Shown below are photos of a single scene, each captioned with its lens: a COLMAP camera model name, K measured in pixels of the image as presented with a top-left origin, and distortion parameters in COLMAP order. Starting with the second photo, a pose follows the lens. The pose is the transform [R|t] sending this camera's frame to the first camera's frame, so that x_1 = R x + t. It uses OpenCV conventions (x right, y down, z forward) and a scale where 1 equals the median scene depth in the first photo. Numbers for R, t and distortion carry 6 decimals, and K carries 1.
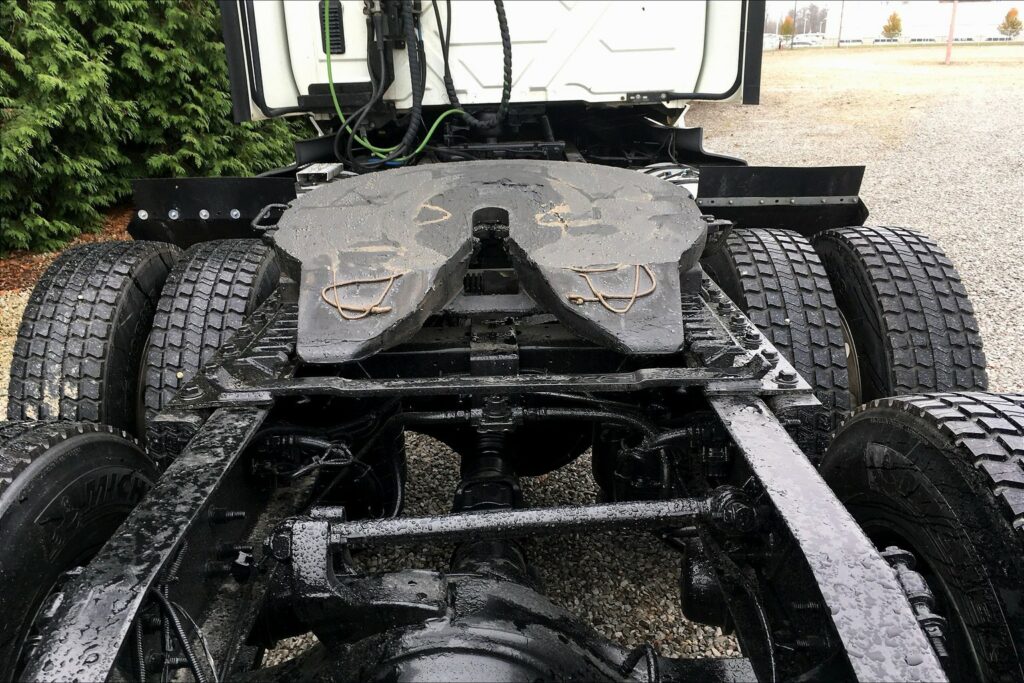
lens RADIAL K [[872.5, 0, 503.0], [0, 872.5, 339.0], [0, 0, 1]] dist [0.046320, -0.013278]
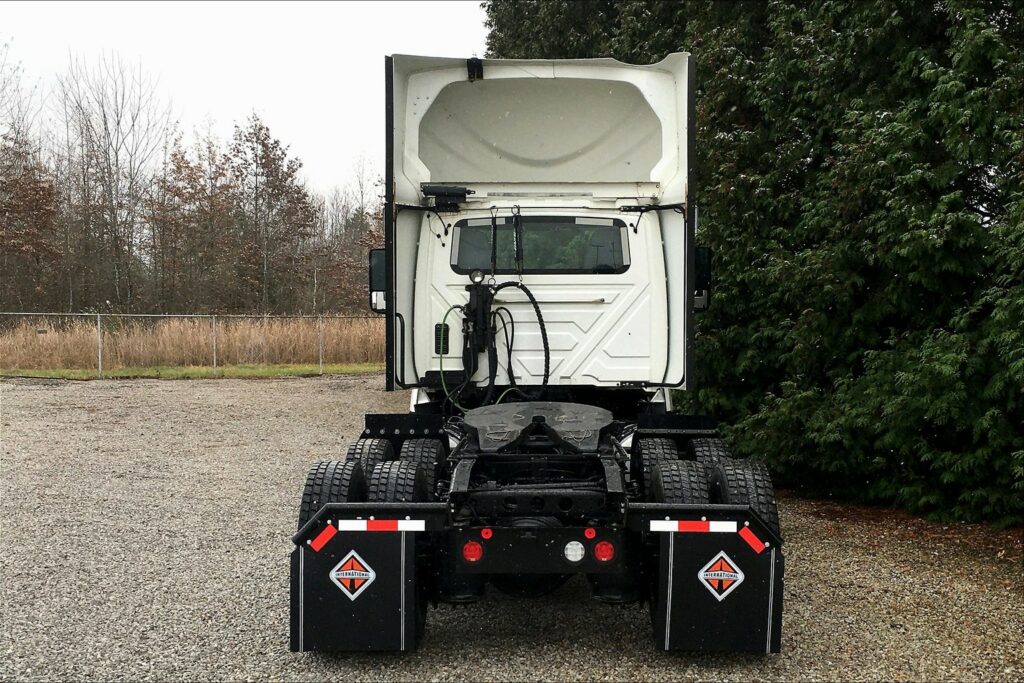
lens RADIAL K [[1264.9, 0, 526.9], [0, 1264.9, 342.0], [0, 0, 1]] dist [0.030330, 0.008522]
pose [[0.999528, 0.028207, -0.012191, -0.004247], [-0.030580, 0.952082, -0.304309, 0.366411], [0.003023, 0.304538, 0.952495, -1.249677]]
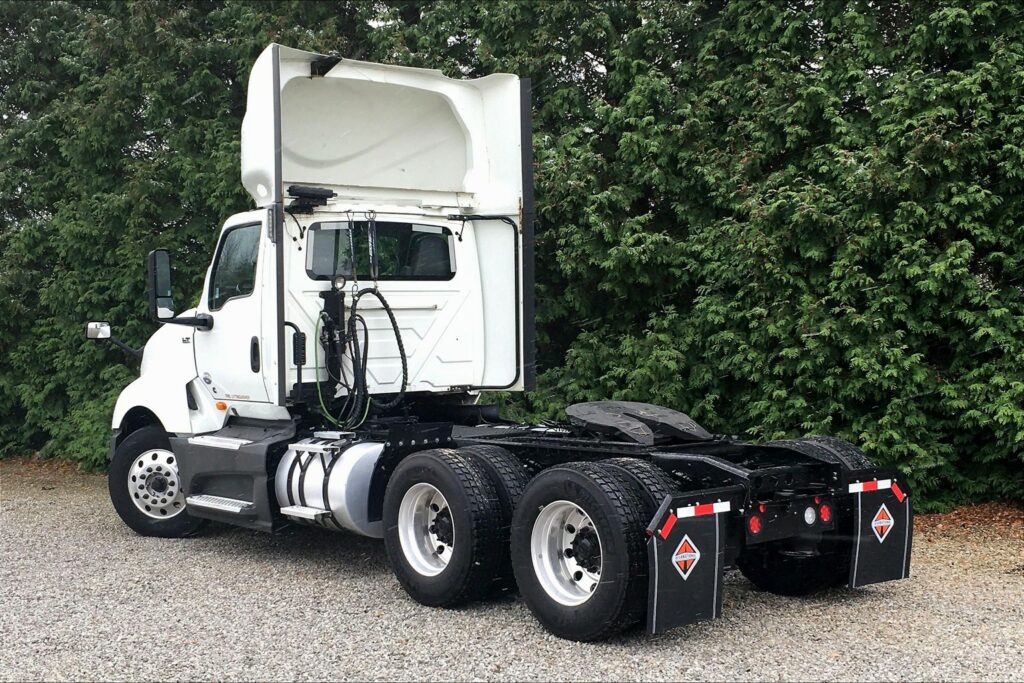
lens RADIAL K [[1447.8, 0, 513.5], [0, 1447.8, 314.6], [0, 0, 1]] dist [-0.019357, -0.071490]
pose [[0.761710, 0.019722, 0.647617, -1.545481], [0.199782, 0.943685, -0.263716, 0.335571], [-0.616348, 0.330257, 0.714874, -1.068291]]
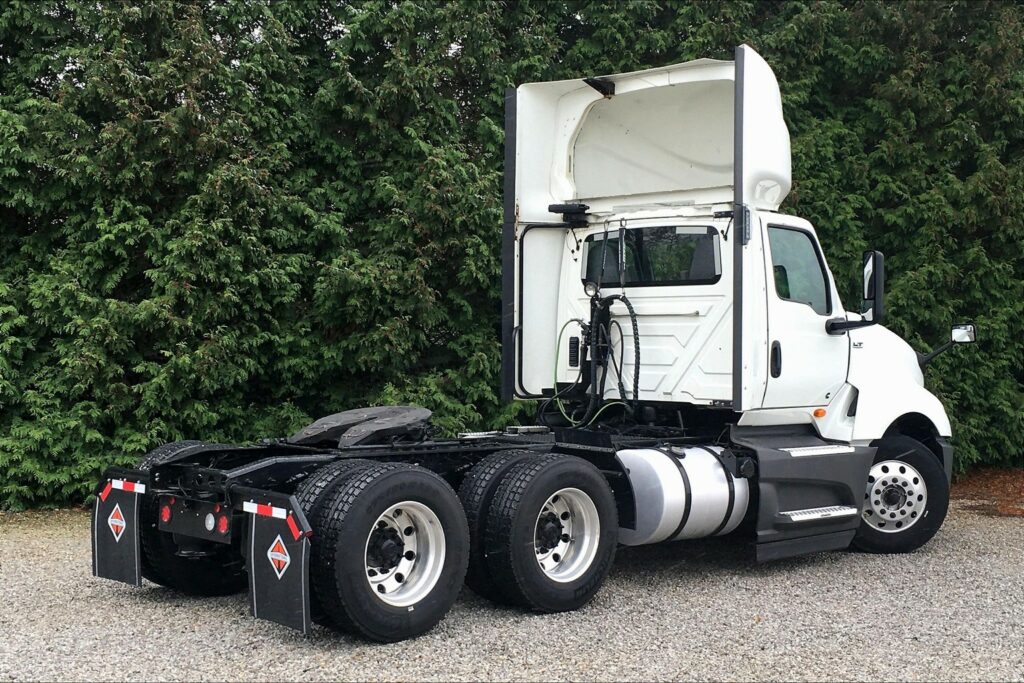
lens RADIAL K [[1386.1, 0, 512.0], [0, 1386.1, 341.5], [0, 0, 1]] dist [-0.068341, -0.055179]
pose [[0.692590, 0.035538, -0.720455, 1.630252], [-0.259119, 0.944375, -0.202515, 0.196531], [0.673183, 0.326944, 0.663274, -0.847342]]
